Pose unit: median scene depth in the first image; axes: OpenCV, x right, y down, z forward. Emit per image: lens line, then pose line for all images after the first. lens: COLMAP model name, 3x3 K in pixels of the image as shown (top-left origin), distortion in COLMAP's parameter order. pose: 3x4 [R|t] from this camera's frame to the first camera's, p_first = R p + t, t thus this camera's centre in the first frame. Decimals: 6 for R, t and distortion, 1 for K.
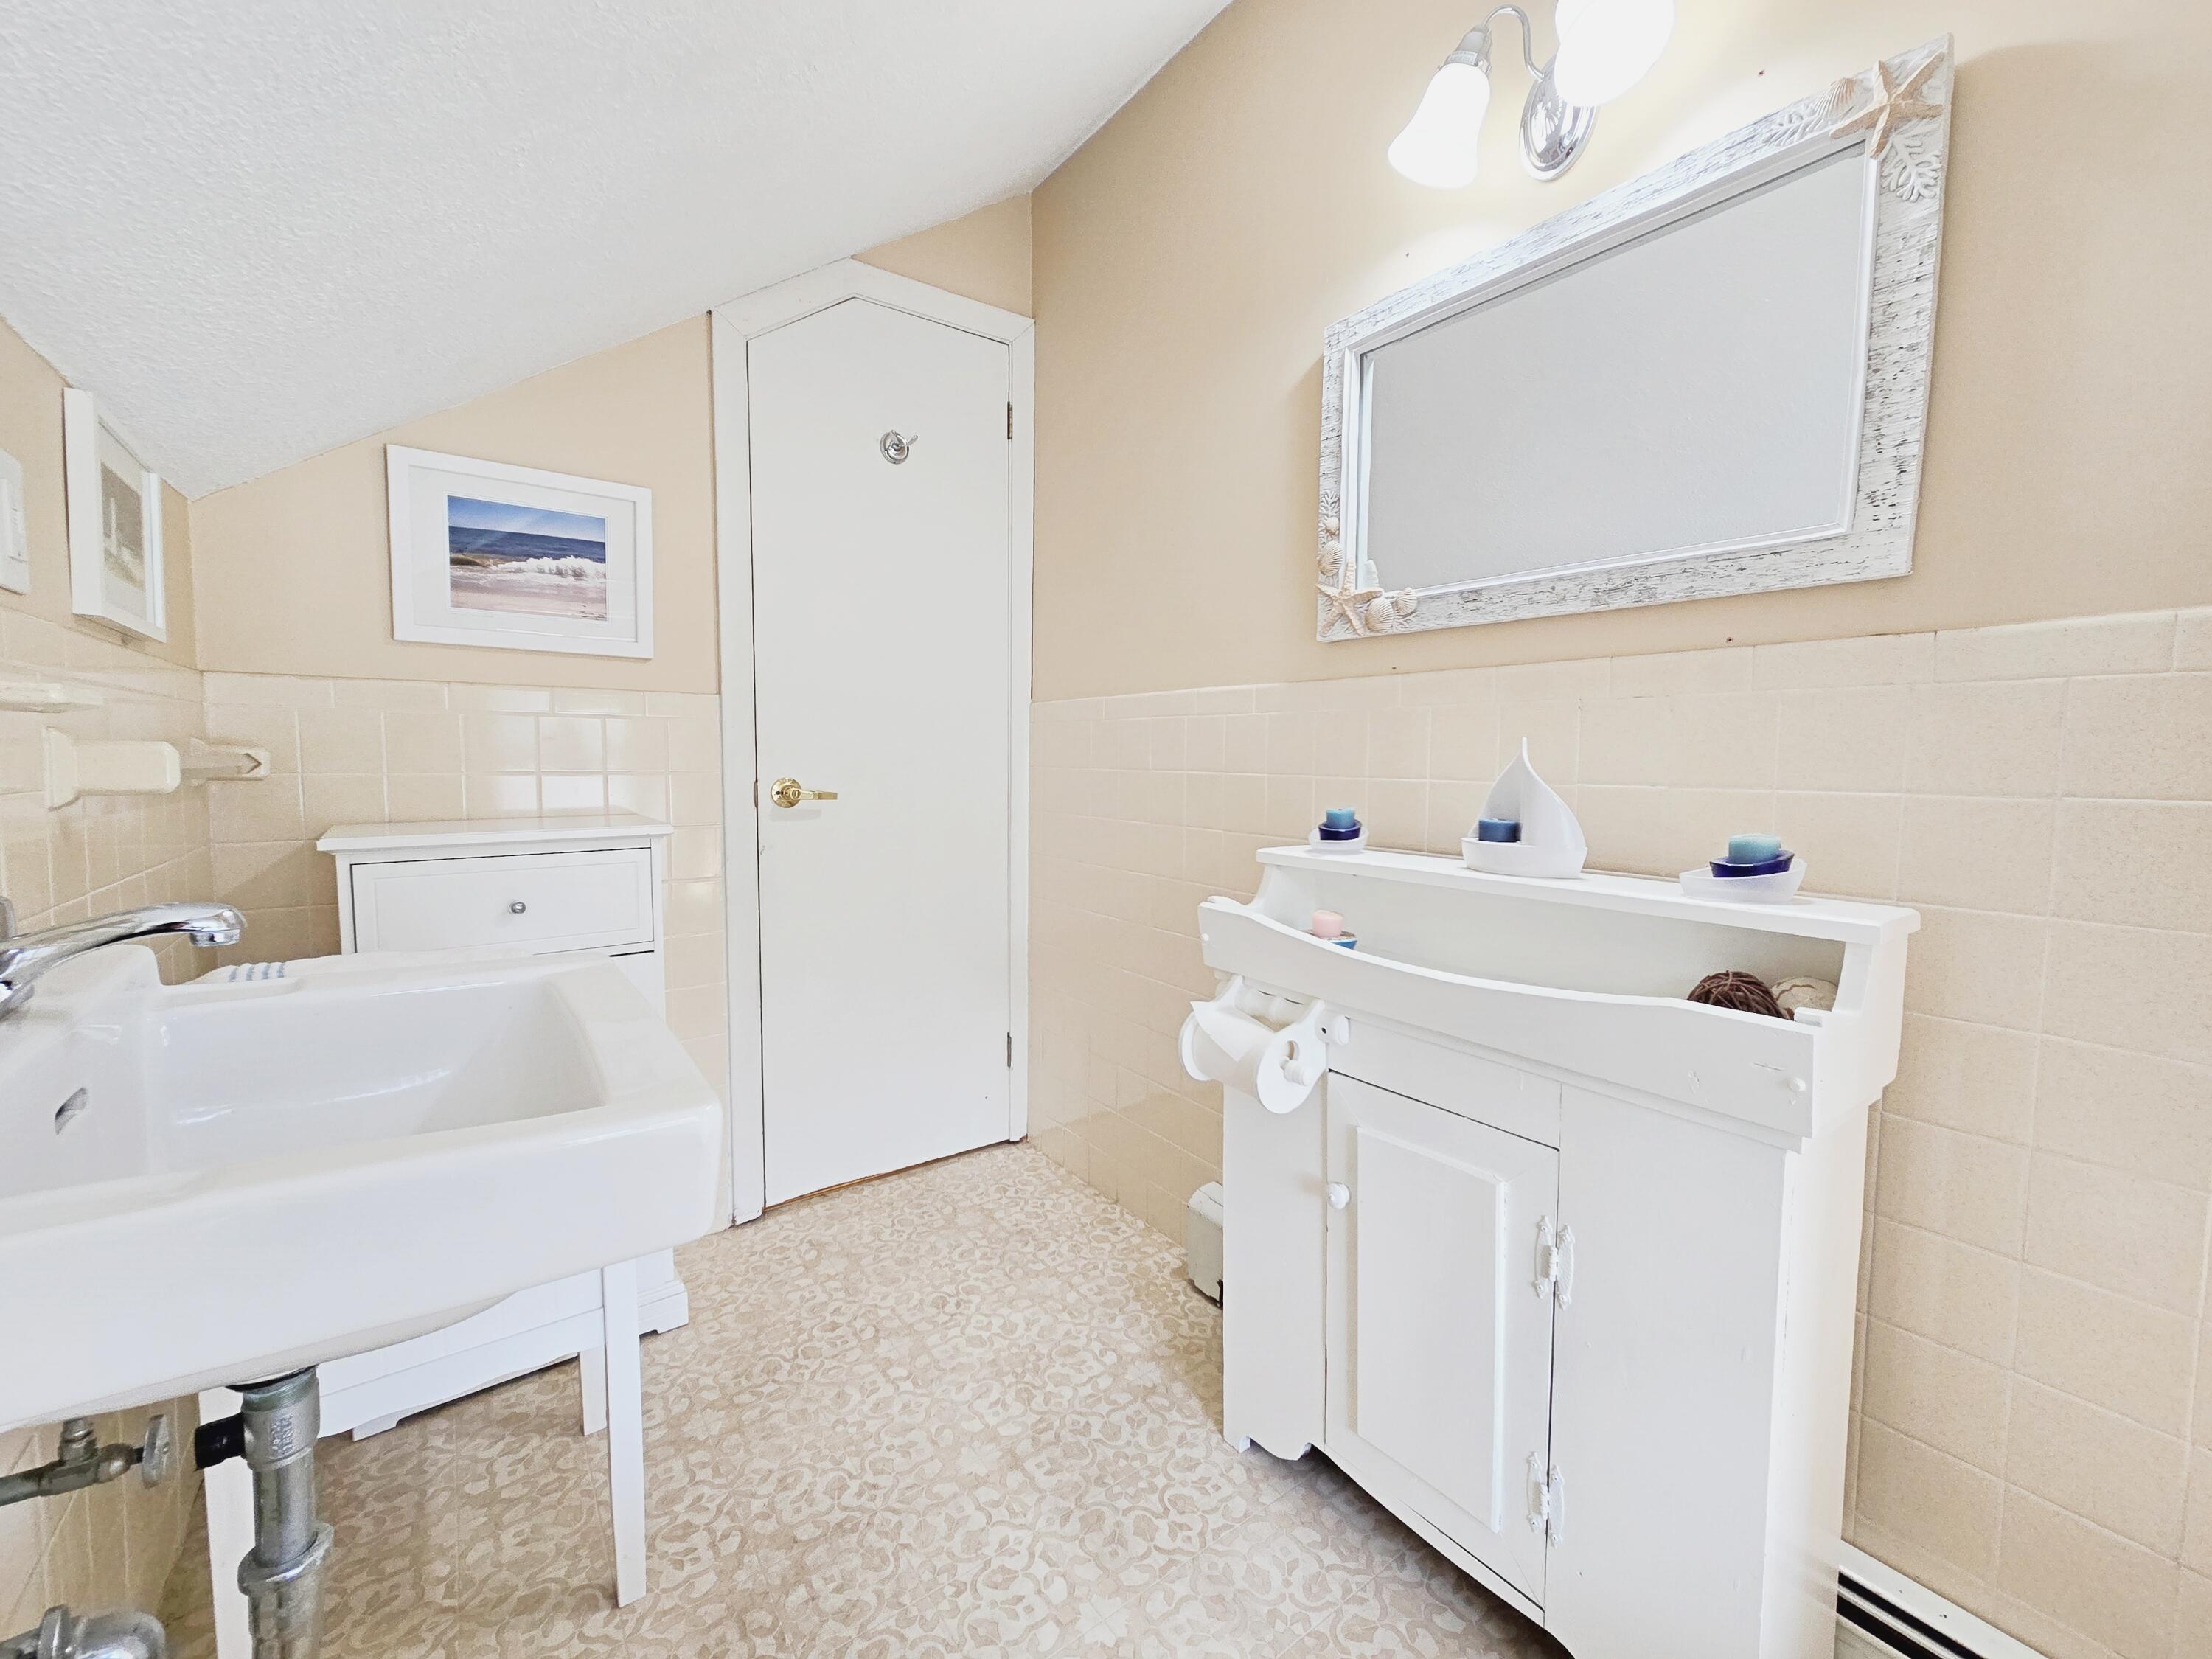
lens RADIAL K [[914.3, 0, 1103.6], [0, 914.3, 817.6], [0, 0, 1]] dist [-0.000250, -0.000542]
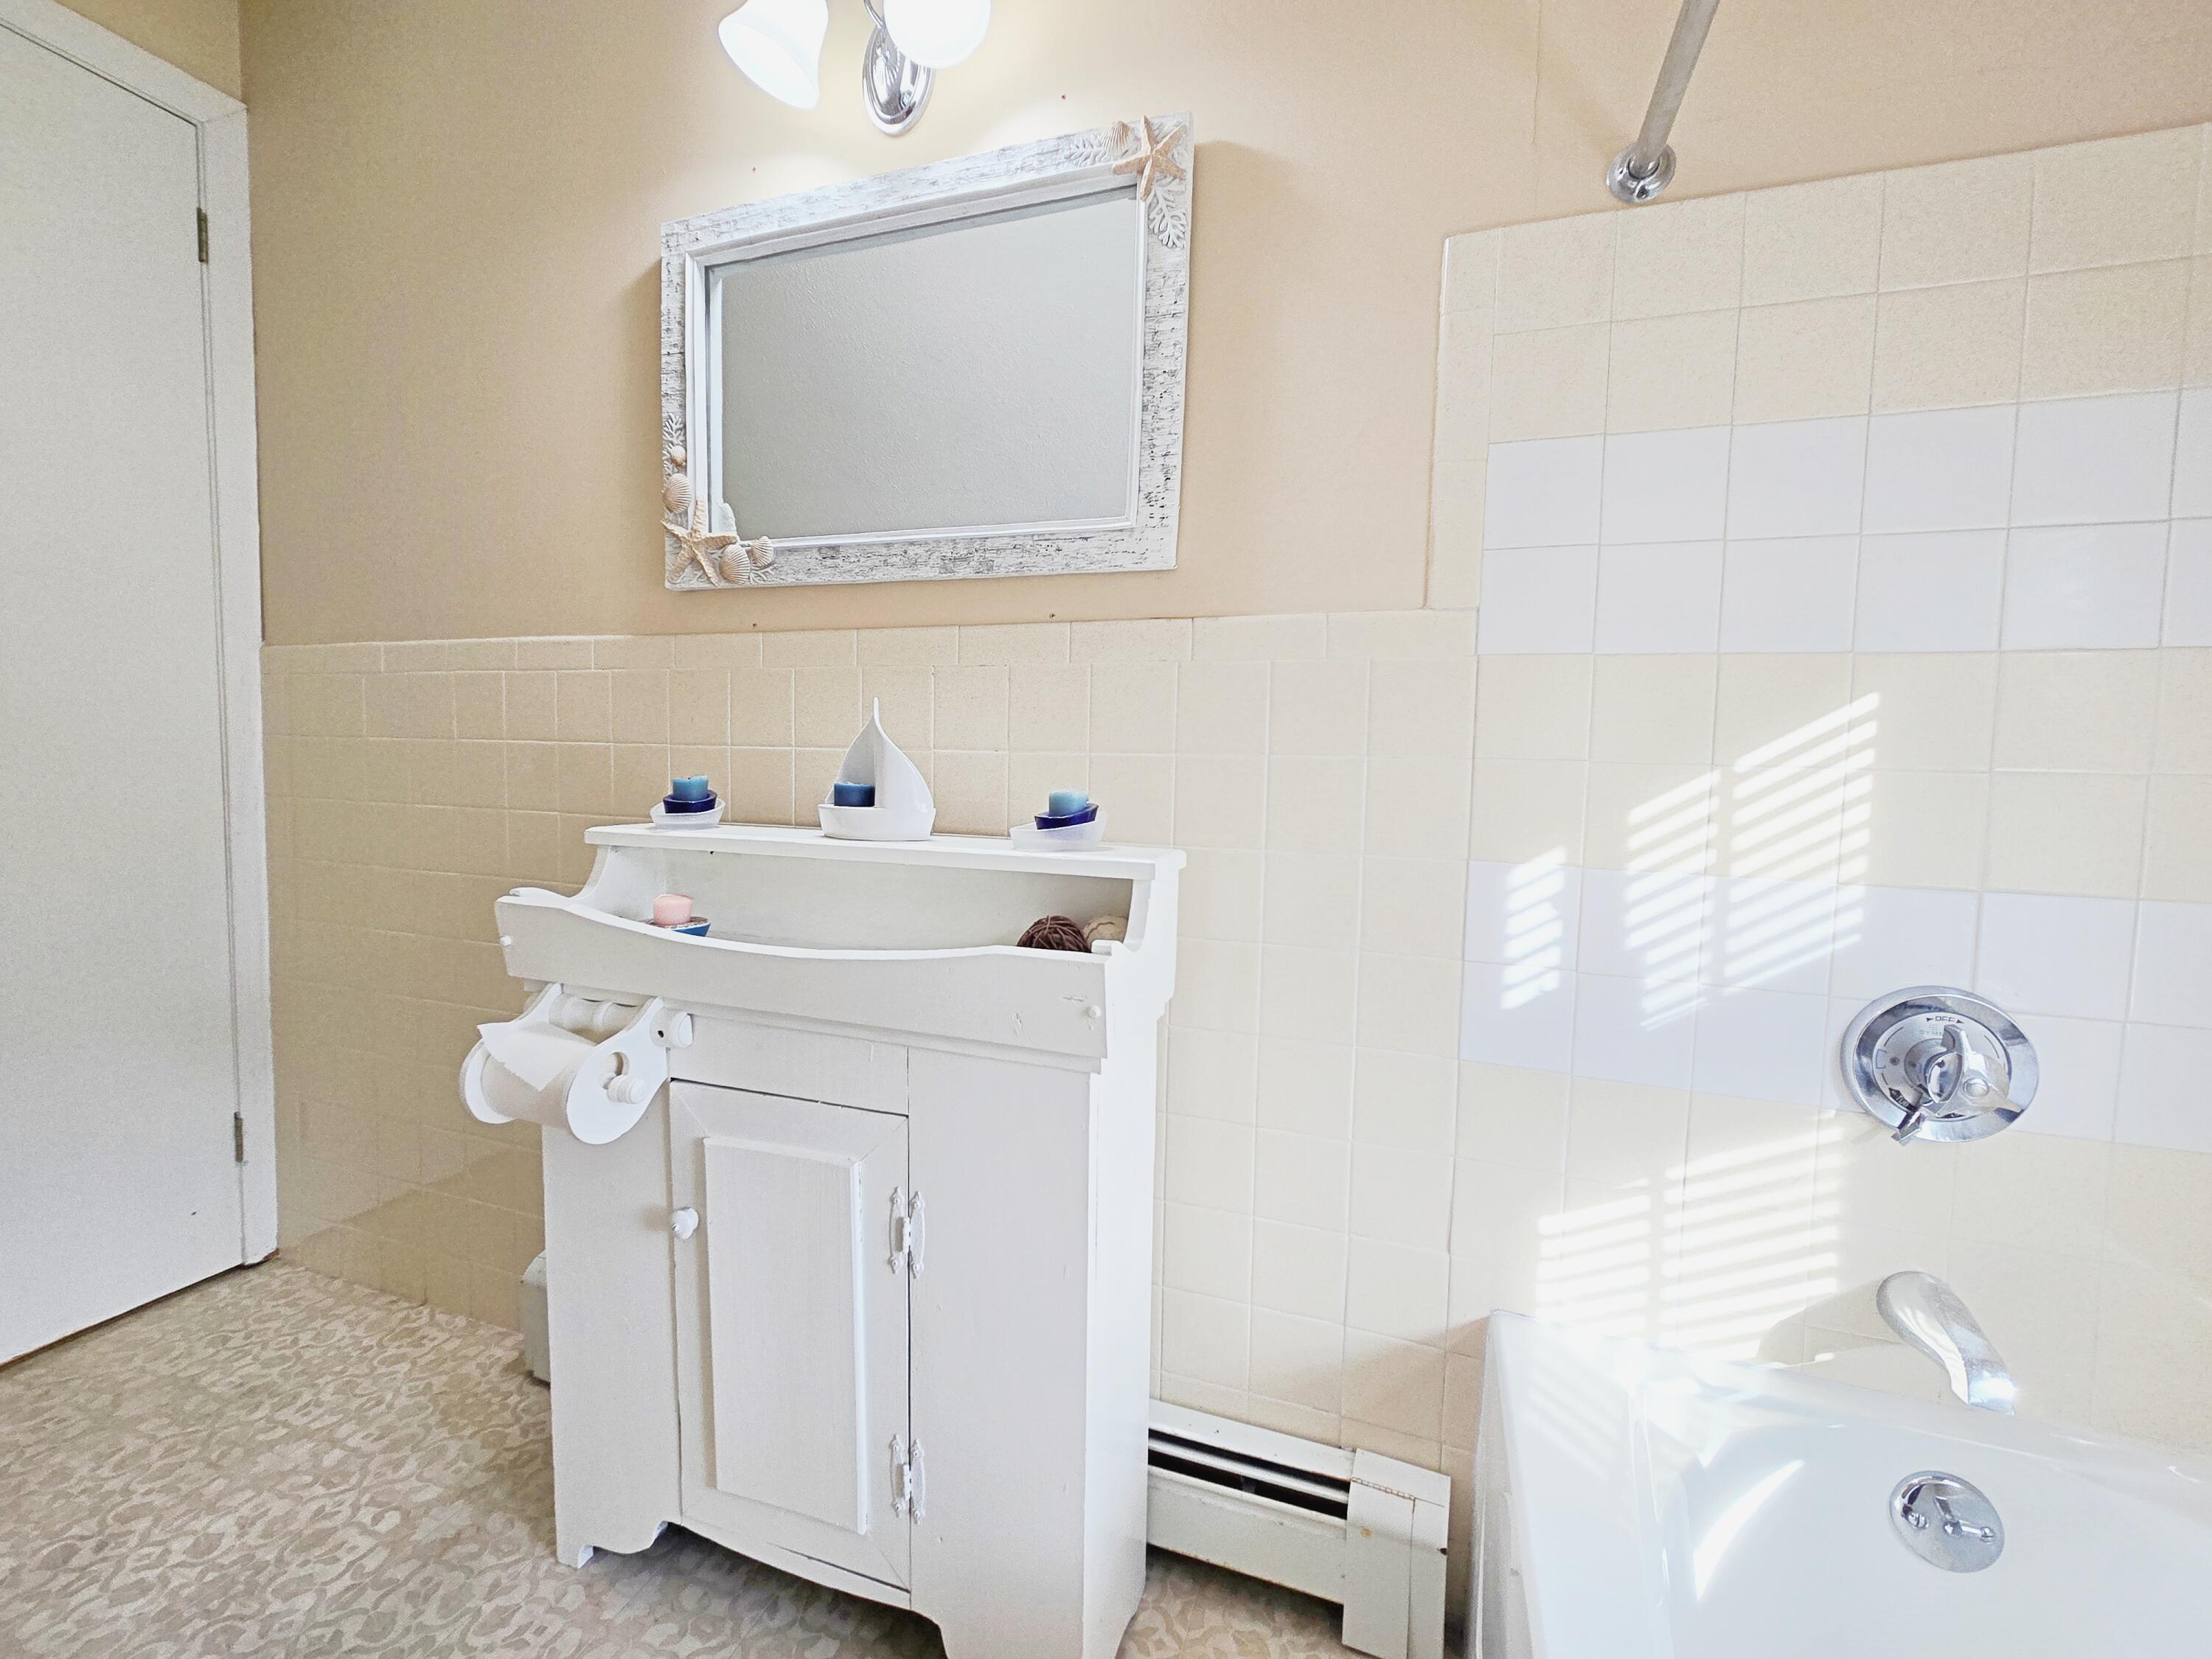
lens RADIAL K [[910.0, 0, 1111.3], [0, 910.0, 817.9], [0, 0, 1]] dist [0.006242, 0.000231]
pose [[0.817643, -0.023952, 0.575227, 0.089567], [0.022564, 0.999700, 0.009554, 0.030251], [-0.575283, 0.005168, 0.817938, 0.059097]]
